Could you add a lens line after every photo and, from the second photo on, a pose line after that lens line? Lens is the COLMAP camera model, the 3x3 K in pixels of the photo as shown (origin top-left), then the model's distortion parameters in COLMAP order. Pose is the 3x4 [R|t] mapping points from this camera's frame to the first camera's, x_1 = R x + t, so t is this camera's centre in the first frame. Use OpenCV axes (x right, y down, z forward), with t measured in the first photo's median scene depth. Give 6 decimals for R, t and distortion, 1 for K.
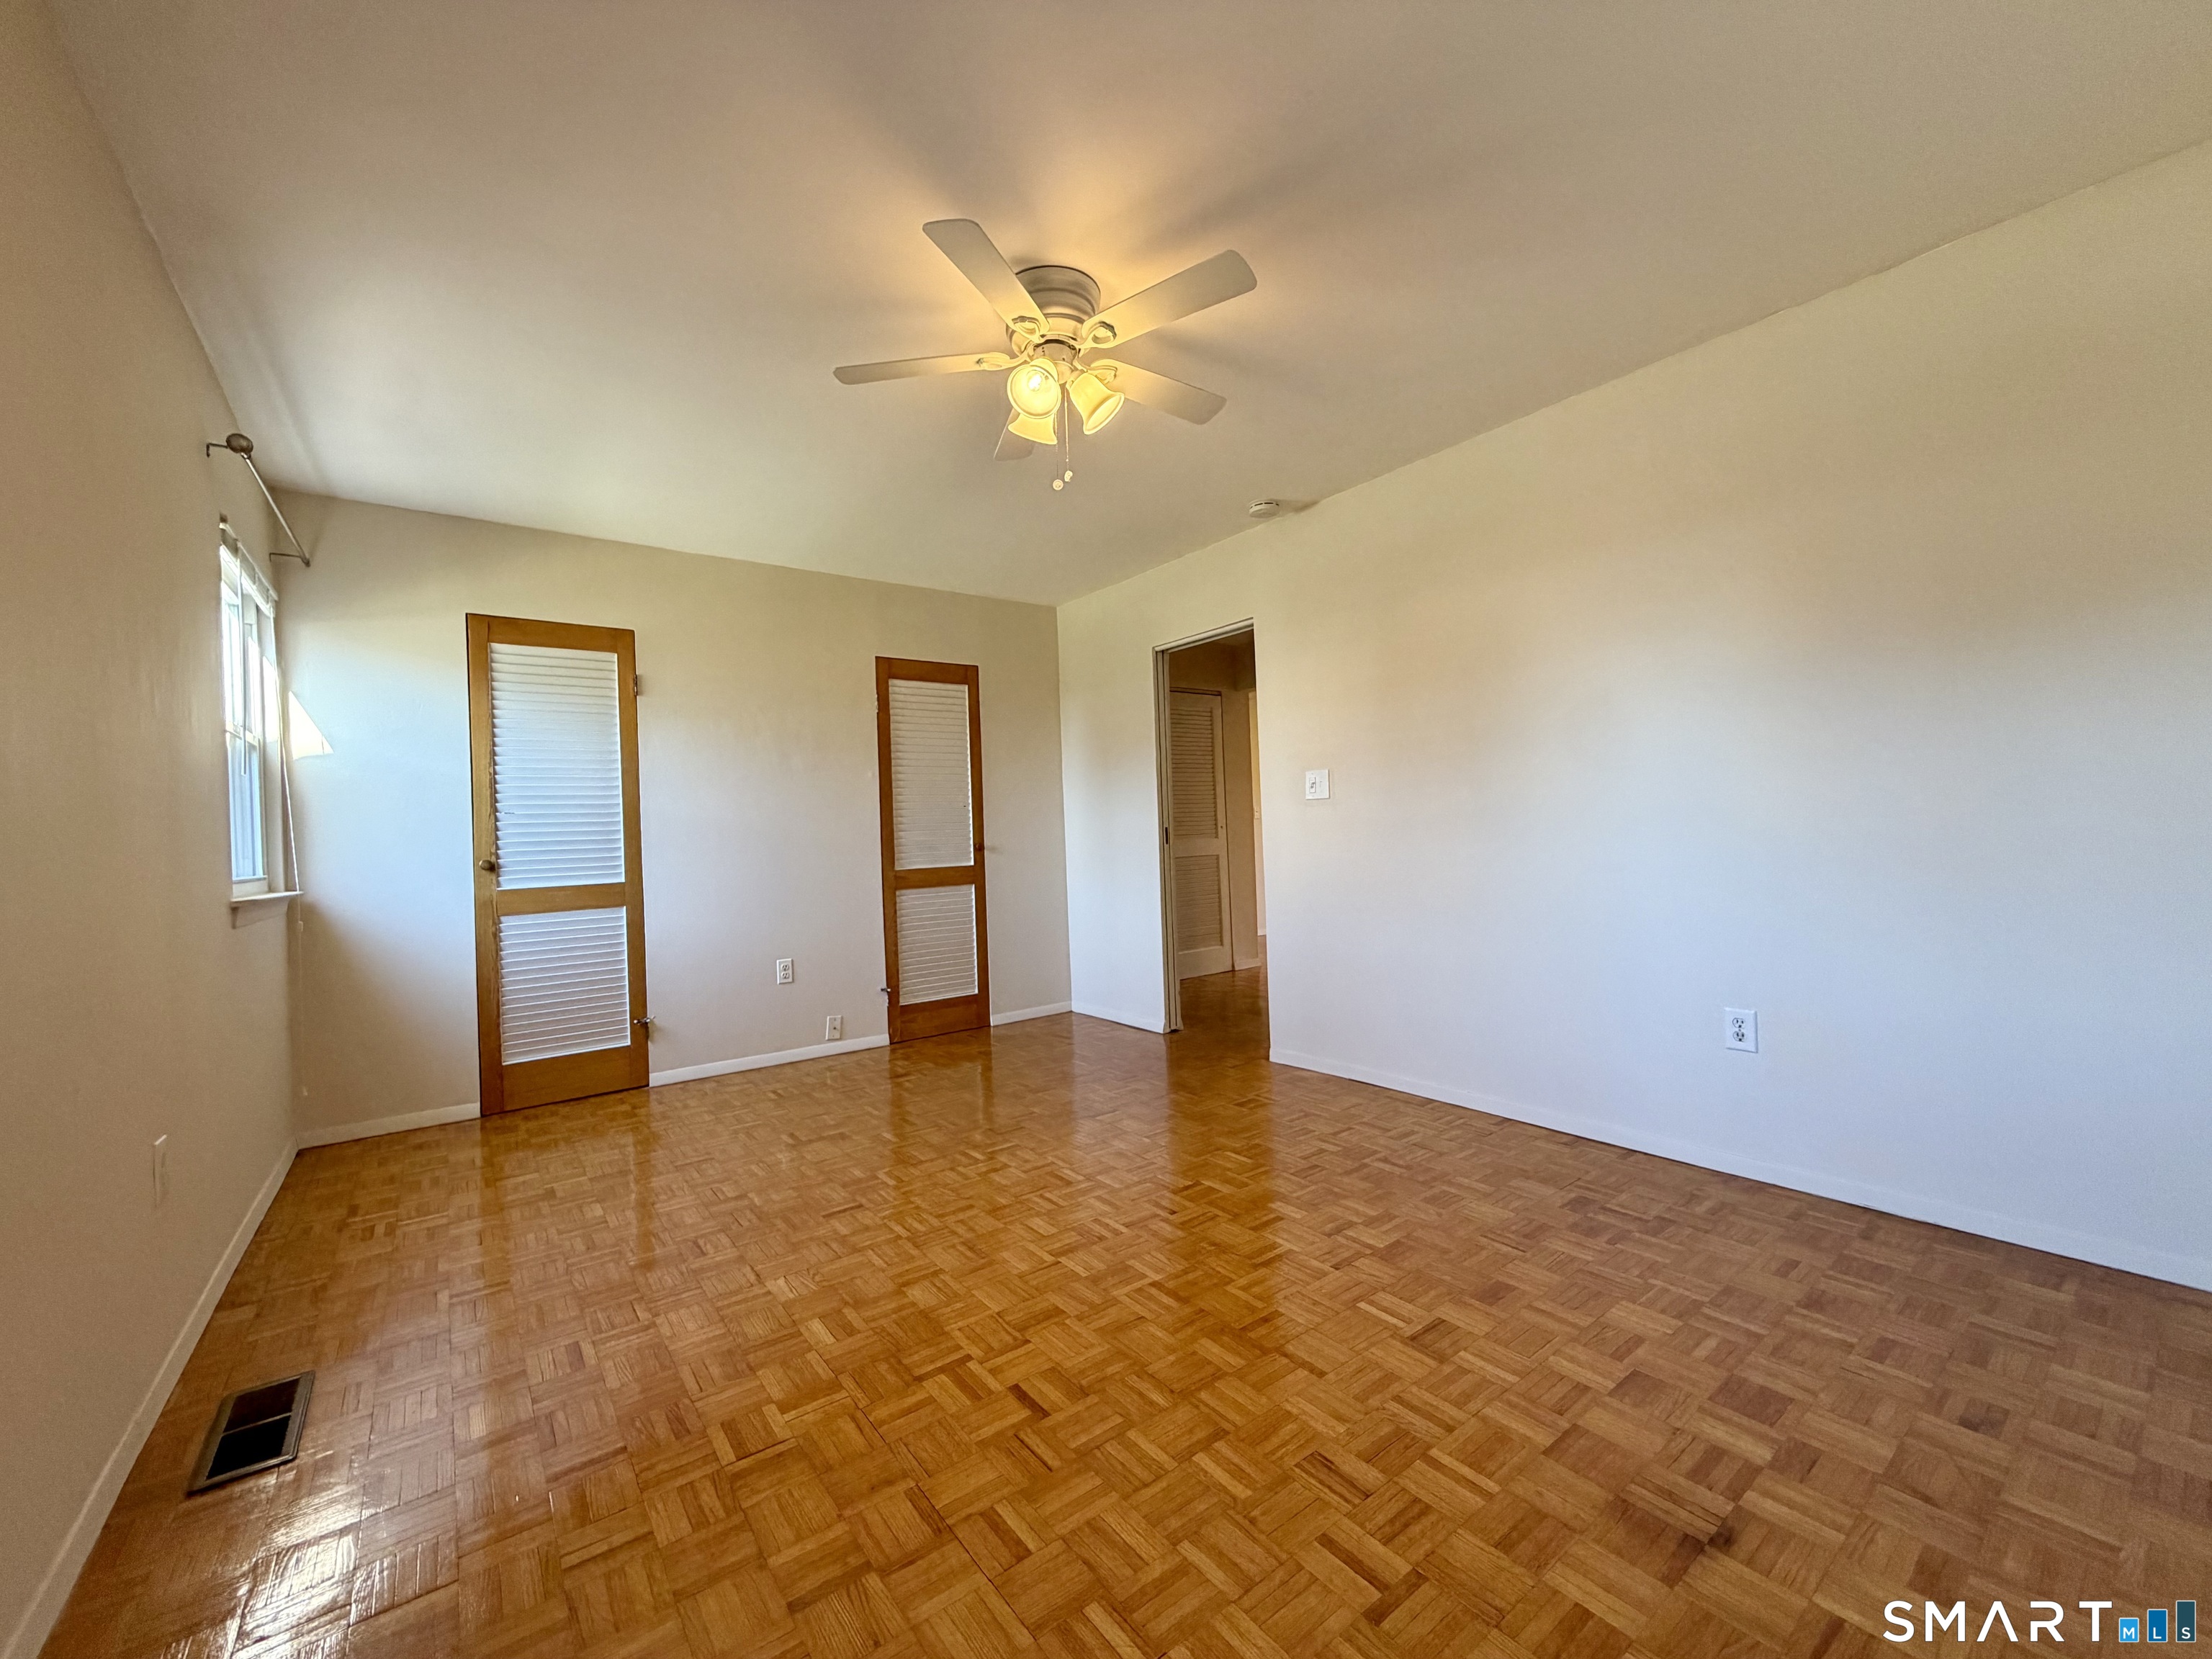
lens RADIAL K [[871.0, 0, 1106.0], [0, 871.0, 829.5], [0, 0, 1]] dist [0.000461, -0.000027]
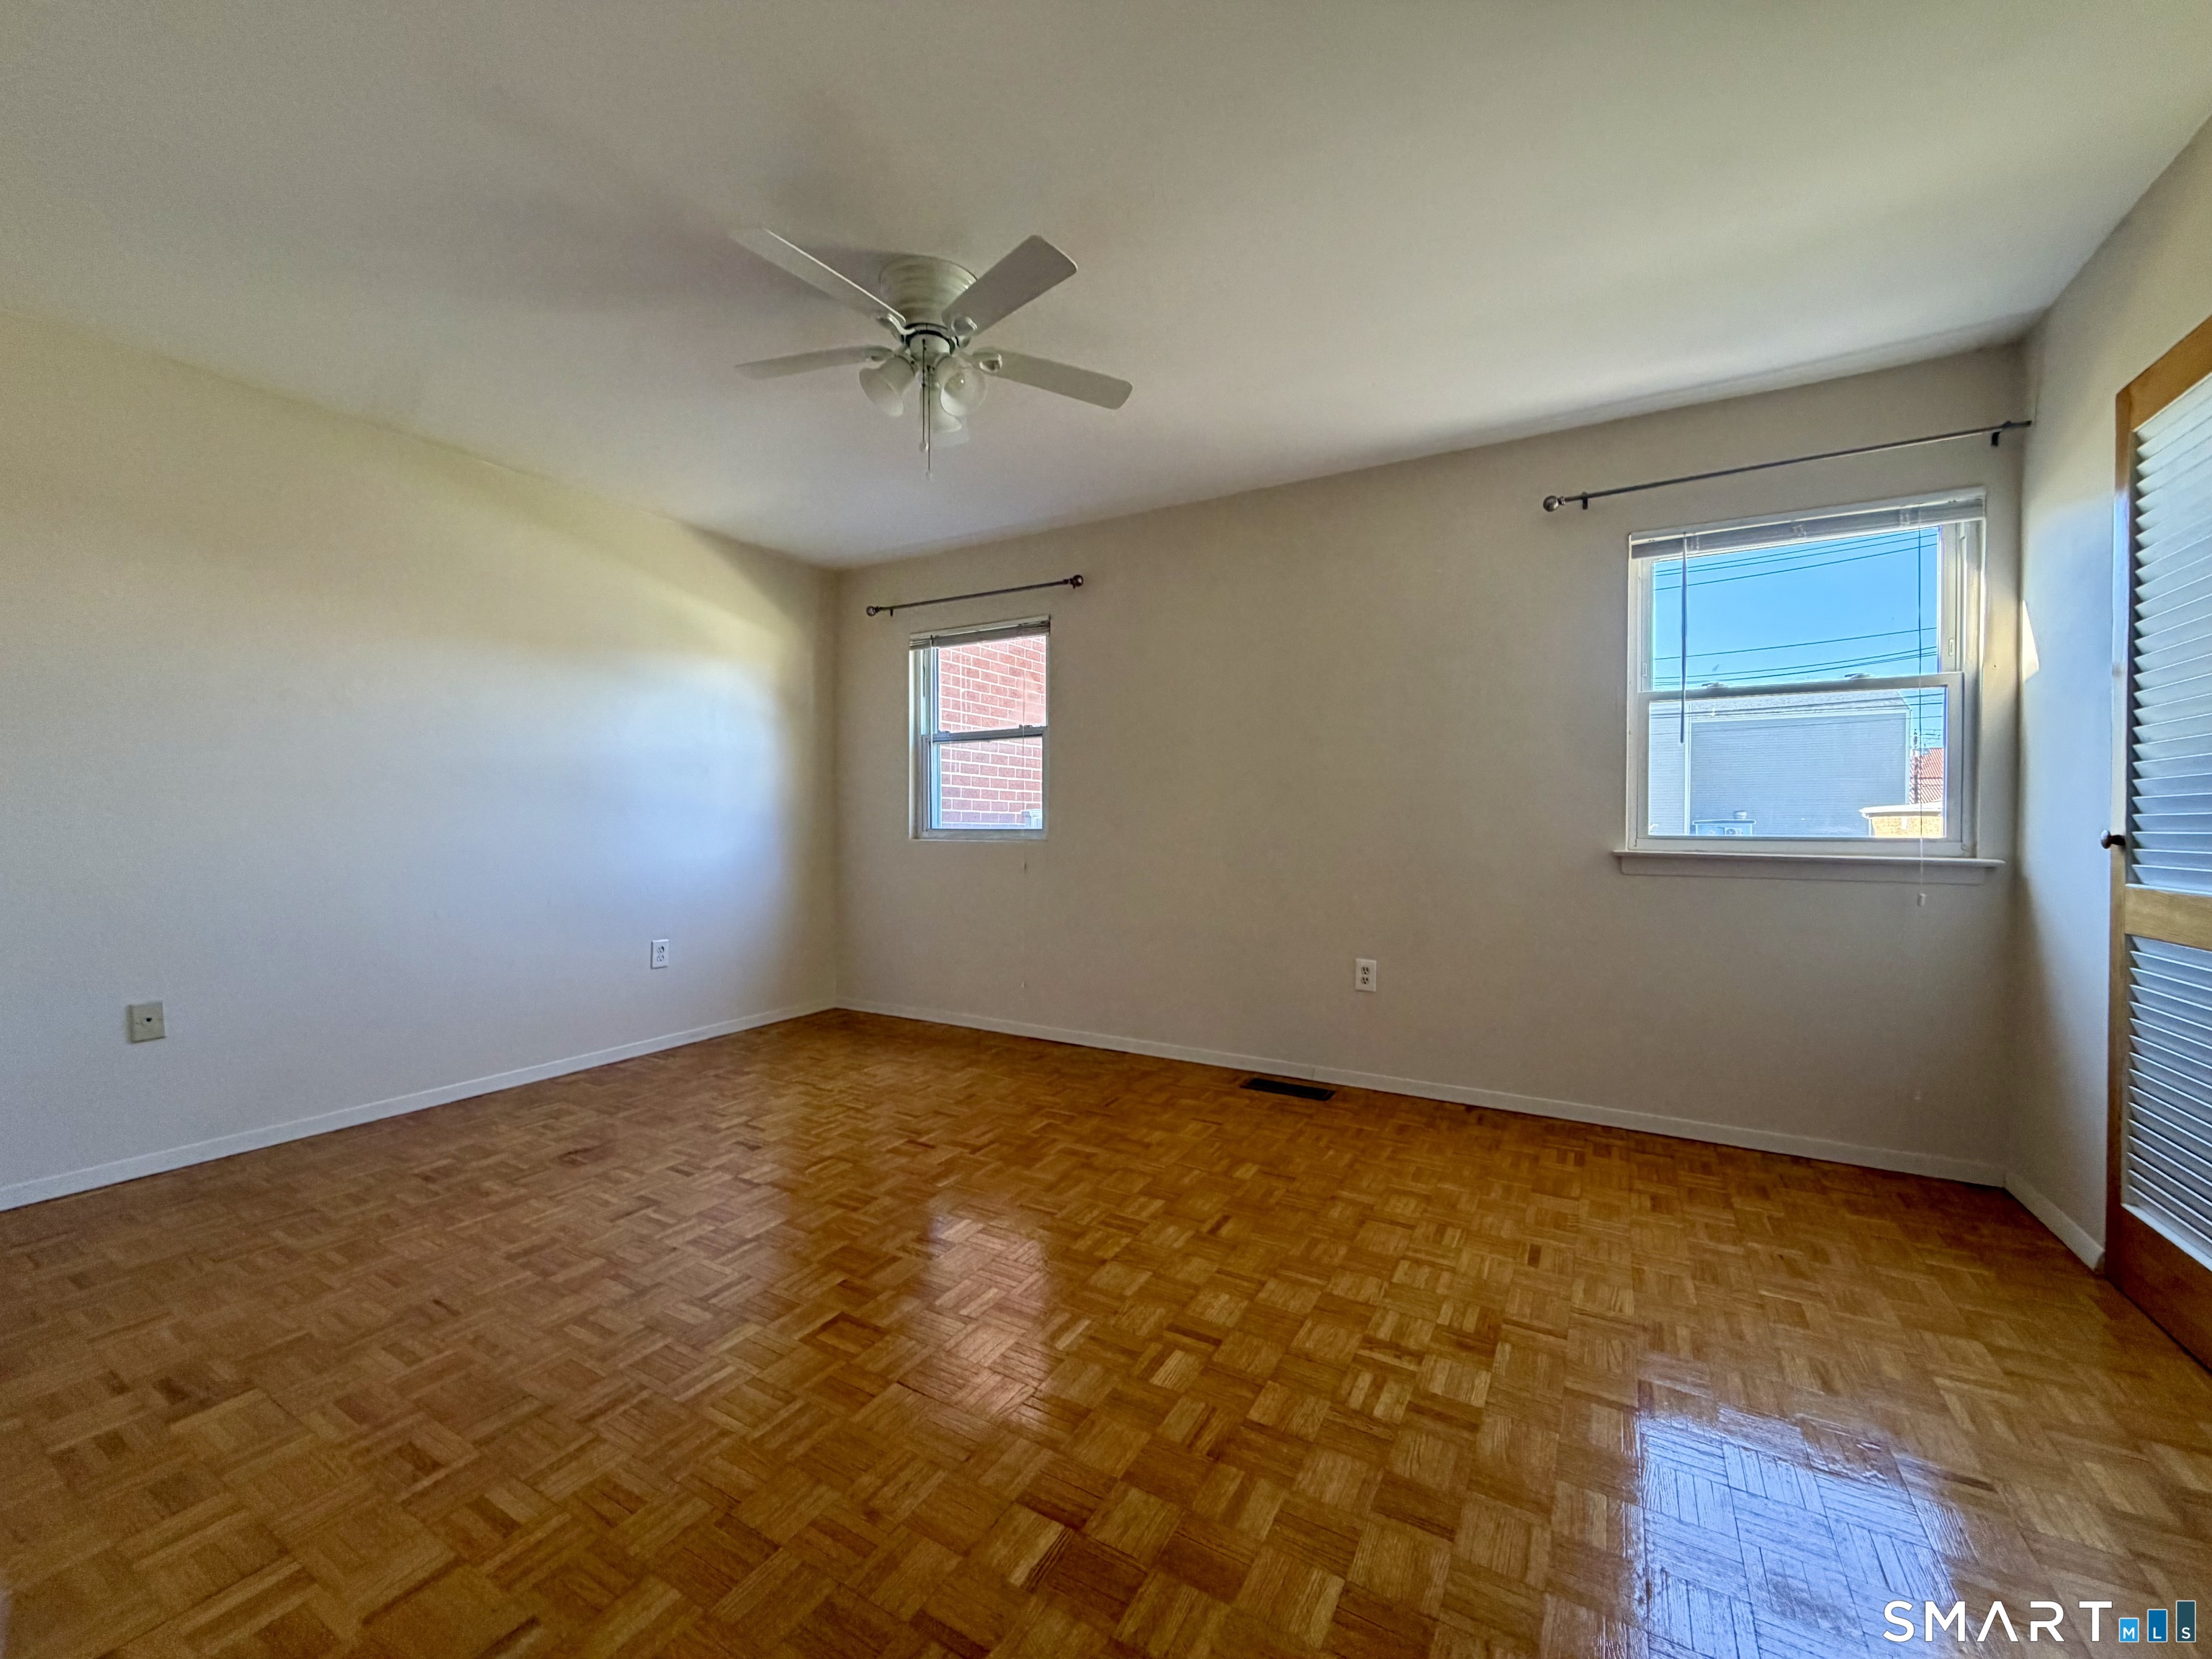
lens RADIAL K [[871.0, 0, 1106.0], [0, 871.0, 829.5], [0, 0, 1]] dist [0.000461, -0.000027]
pose [[-0.920461, 0.036447, -0.389132, 0.161890], [0.031491, 0.999321, 0.019109, 0.003349], [0.389565, 0.005335, -0.920984, 1.963323]]
